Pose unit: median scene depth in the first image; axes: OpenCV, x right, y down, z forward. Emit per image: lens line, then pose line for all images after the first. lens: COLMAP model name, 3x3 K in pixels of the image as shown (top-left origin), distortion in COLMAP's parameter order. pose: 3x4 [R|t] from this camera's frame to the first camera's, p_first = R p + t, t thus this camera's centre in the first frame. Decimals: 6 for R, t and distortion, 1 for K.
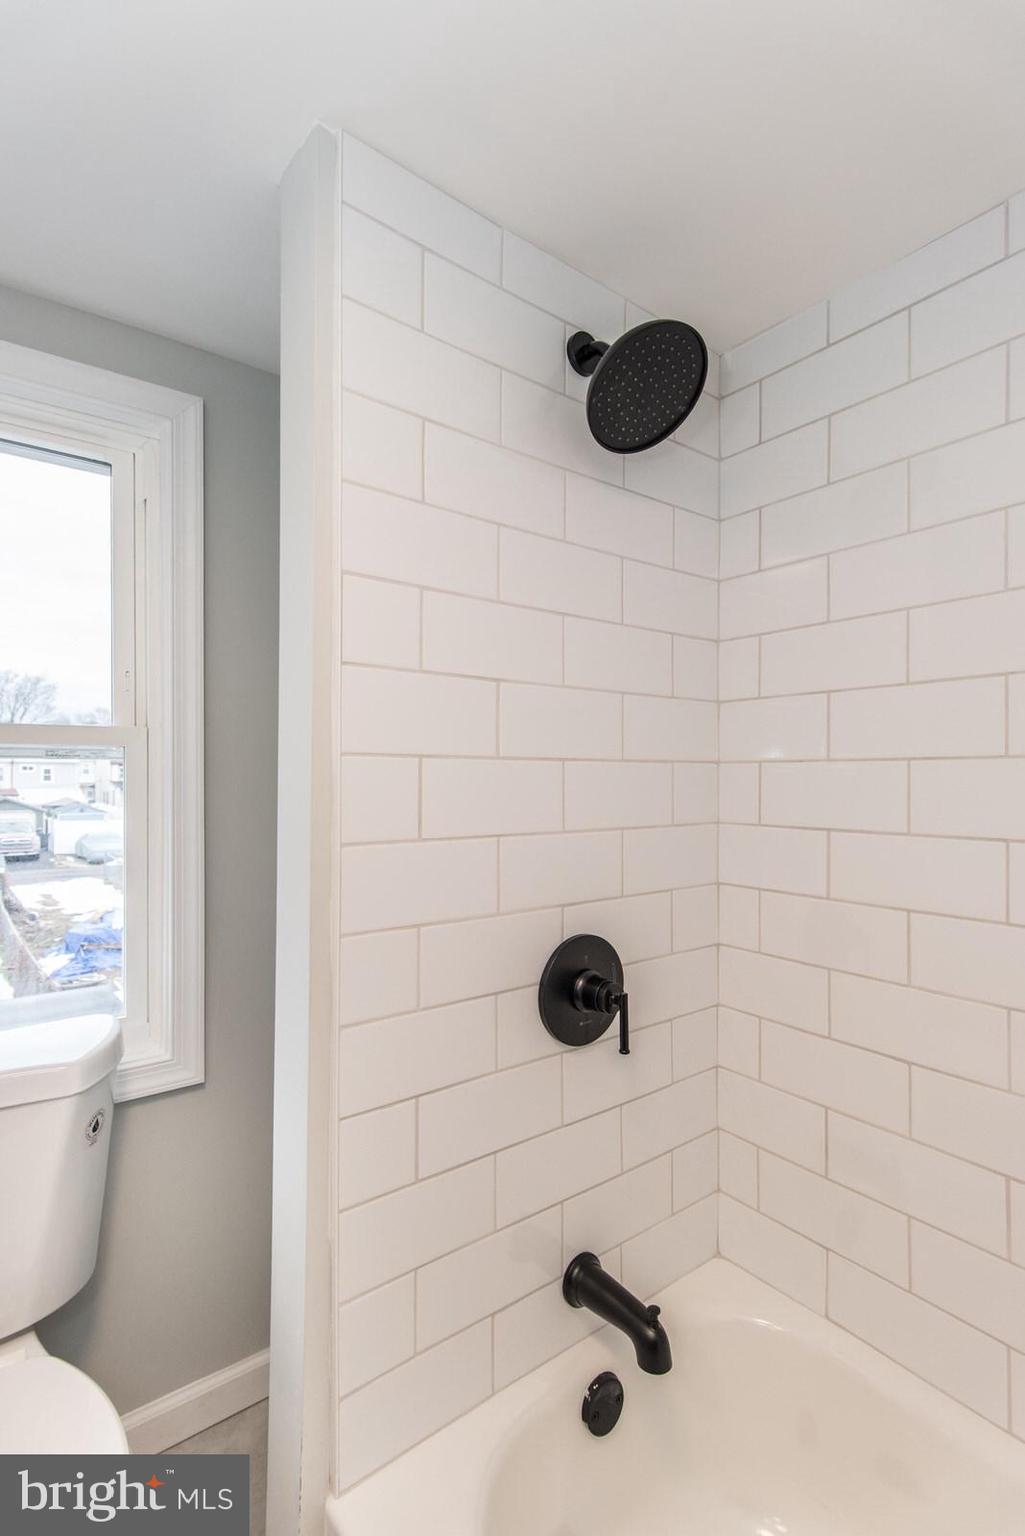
lens RADIAL K [[738.5, 0, 525.7], [0, 738.5, 773.1], [0, 0, 1]] dist [0.013973, 0.001038]
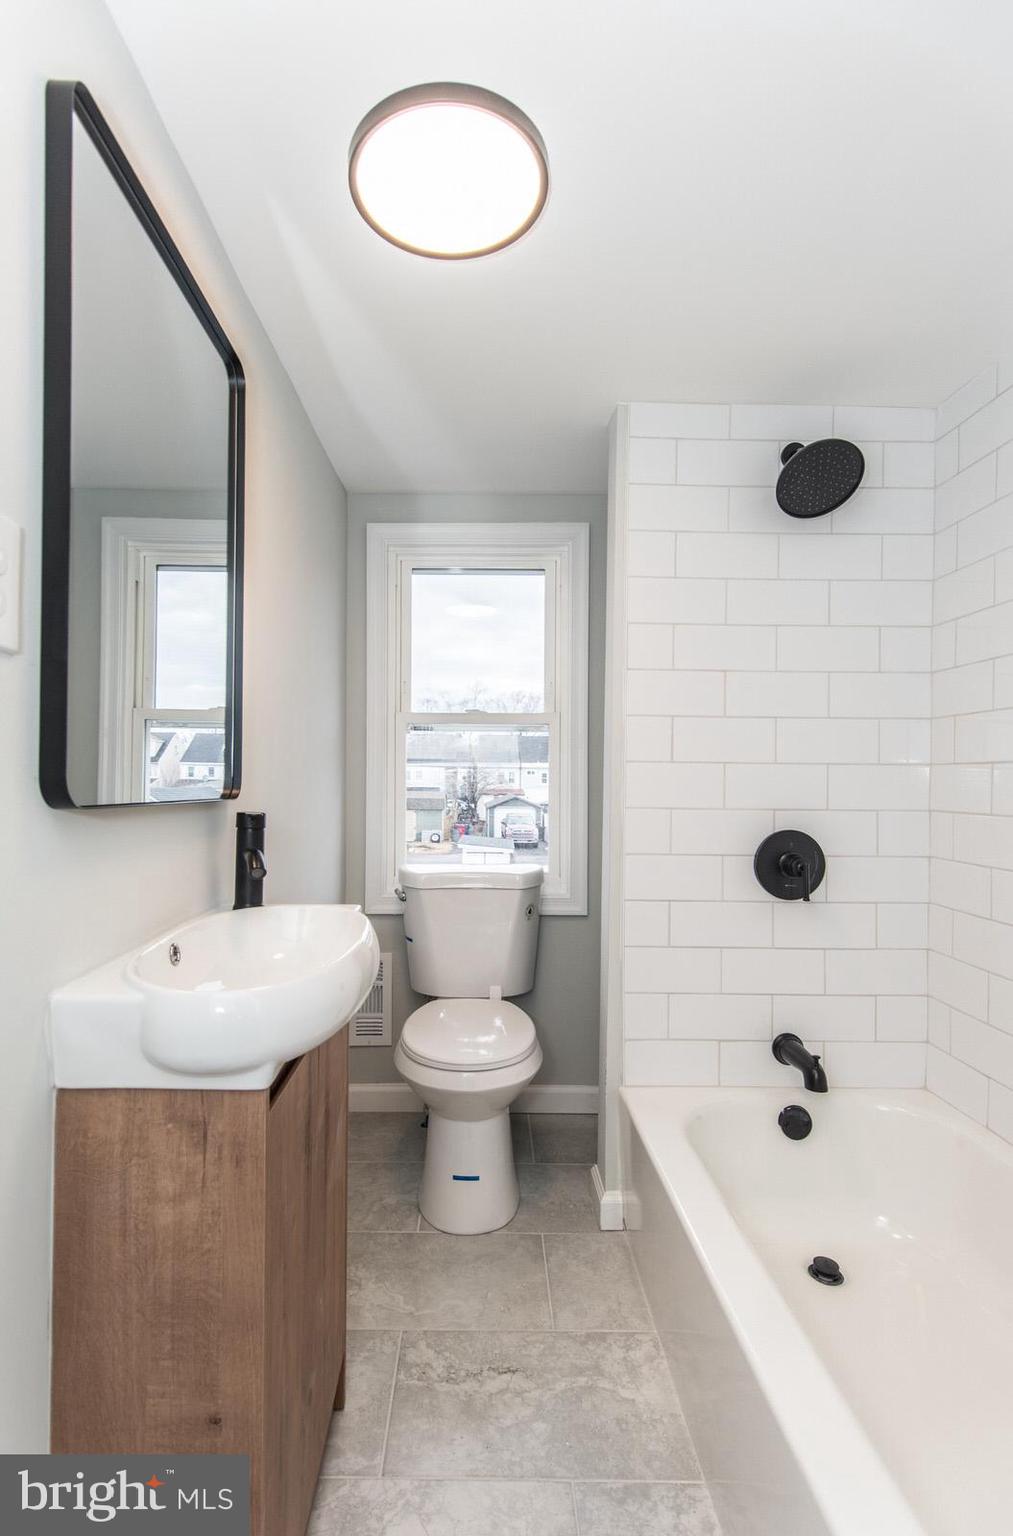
lens RADIAL K [[738.5, 0, 494.9], [0, 738.5, 774.1], [0, 0, 1]] dist [0.013973, 0.001038]
pose [[0.803116, 0.003777, -0.595811, 0.511060], [-0.006156, 0.999979, -0.001958, 0.108988], [0.595791, 0.005240, 0.803122, -0.628975]]
